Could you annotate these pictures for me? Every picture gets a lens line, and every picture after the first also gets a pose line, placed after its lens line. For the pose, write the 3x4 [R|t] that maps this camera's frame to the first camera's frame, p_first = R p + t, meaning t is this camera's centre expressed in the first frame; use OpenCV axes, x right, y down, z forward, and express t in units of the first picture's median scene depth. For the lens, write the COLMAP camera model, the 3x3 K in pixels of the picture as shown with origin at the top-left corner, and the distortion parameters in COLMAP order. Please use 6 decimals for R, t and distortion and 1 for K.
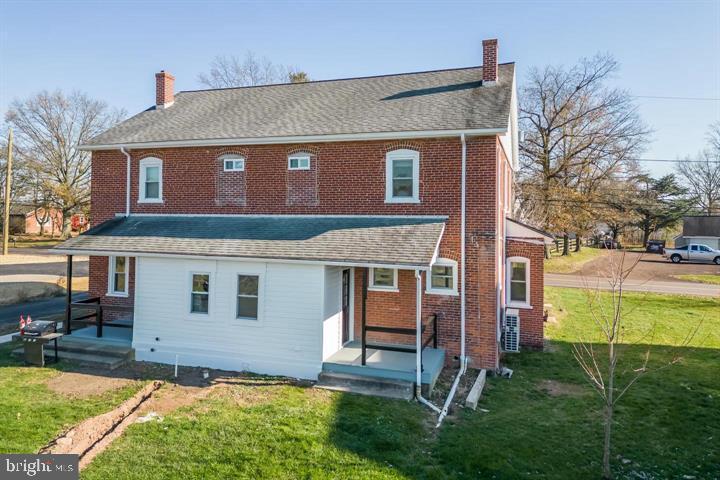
lens RADIAL K [[498.4, 0, 361.9], [0, 498.4, 214.1], [0, 0, 1]] dist [0.103344, -0.101541]
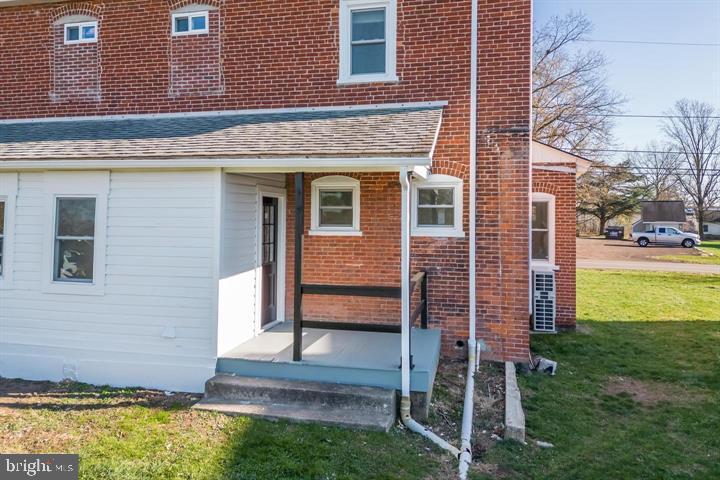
lens RADIAL K [[498.4, 0, 361.9], [0, 498.4, 214.1], [0, 0, 1]] dist [0.103344, -0.101541]
pose [[0.995063, -0.000949, 0.099237, 0.017238], [0.001078, 0.999999, -0.001250, 0.140428], [-0.099236, 0.001351, 0.995063, 0.445693]]
